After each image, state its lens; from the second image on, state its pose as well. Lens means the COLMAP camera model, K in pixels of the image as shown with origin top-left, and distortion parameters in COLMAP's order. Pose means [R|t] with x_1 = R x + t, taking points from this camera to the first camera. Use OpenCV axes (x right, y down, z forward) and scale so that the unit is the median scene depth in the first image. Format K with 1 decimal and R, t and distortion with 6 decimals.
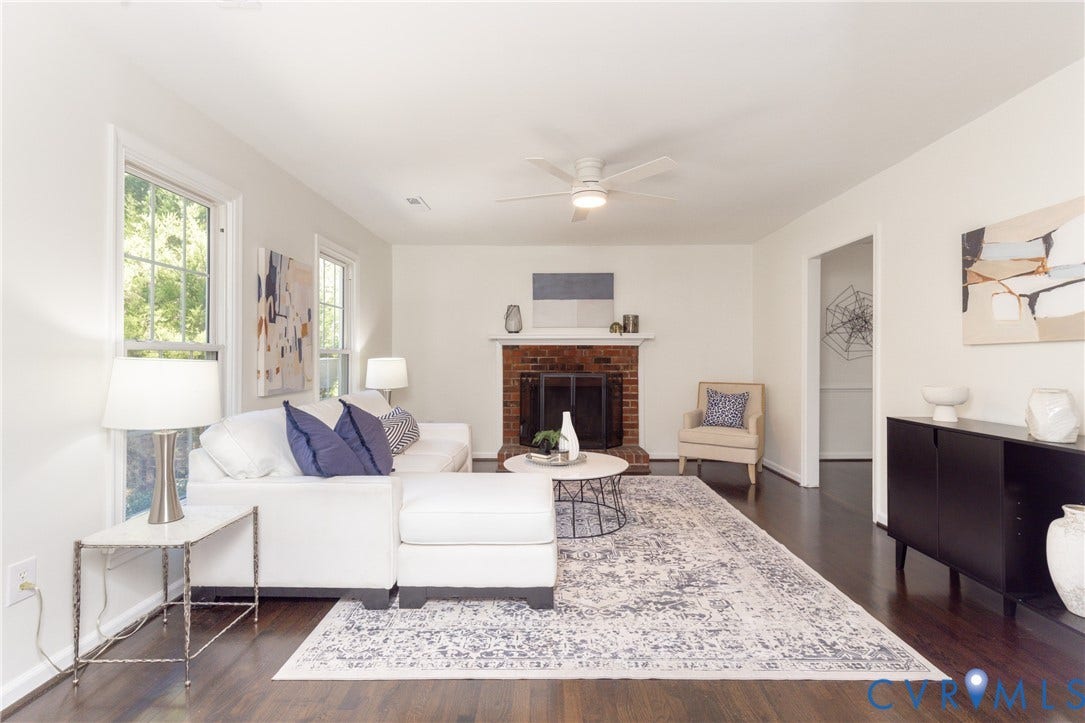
lens RADIAL K [[486.3, 0, 545.5], [0, 486.3, 358.0], [0, 0, 1]] dist [0.002123, -0.000084]
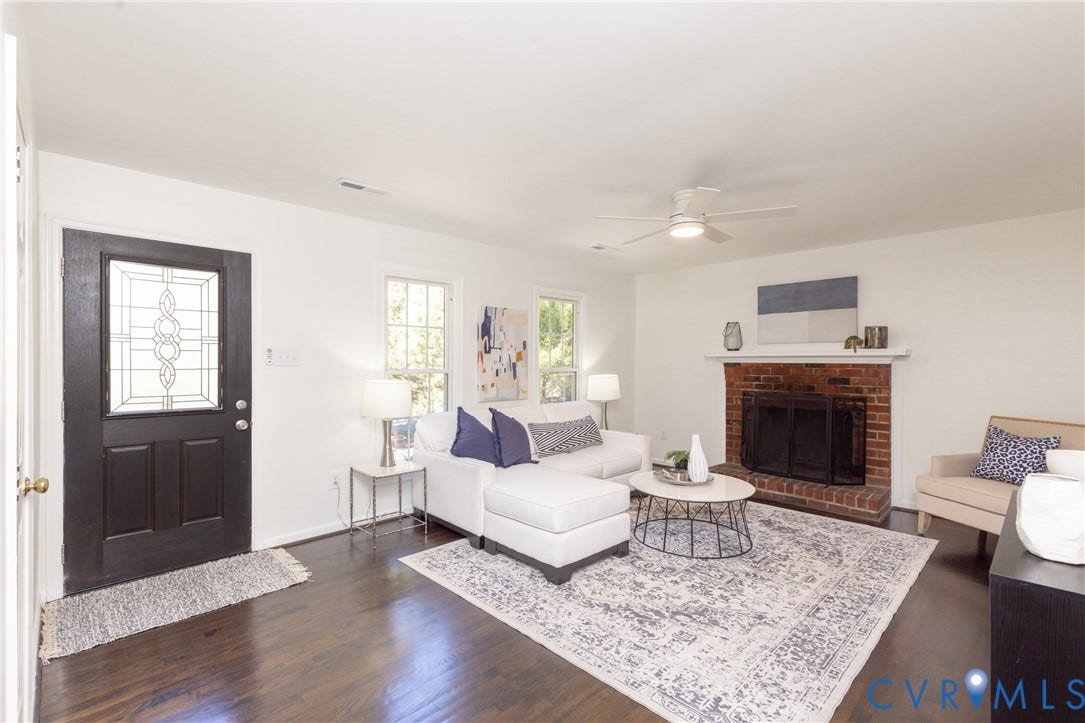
lens RADIAL K [[488.3, 0, 544.2], [0, 488.3, 364.0], [0, 0, 1]] dist [0.002315, 0.000055]
pose [[0.703199, 0.005484, -0.710972, 0.608343], [-0.003364, 0.999985, 0.004386, -0.045137], [0.710985, -0.000692, 0.703207, 0.055069]]
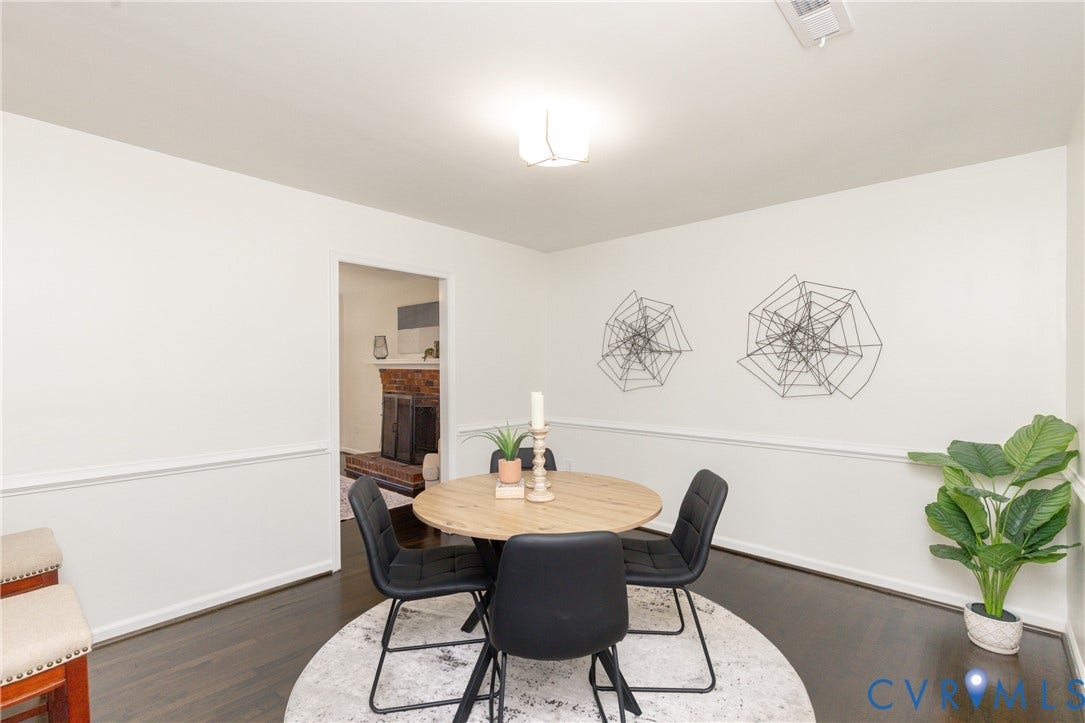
lens RADIAL K [[489.6, 0, 538.8], [0, 489.6, 362.7], [0, 0, 1]] dist [0.000296, -0.000174]
pose [[0.744325, -0.002402, -0.667813, 1.711010], [-0.002285, 0.999979, -0.006143, -0.058471], [0.667813, 0.006098, 0.744304, 0.594635]]
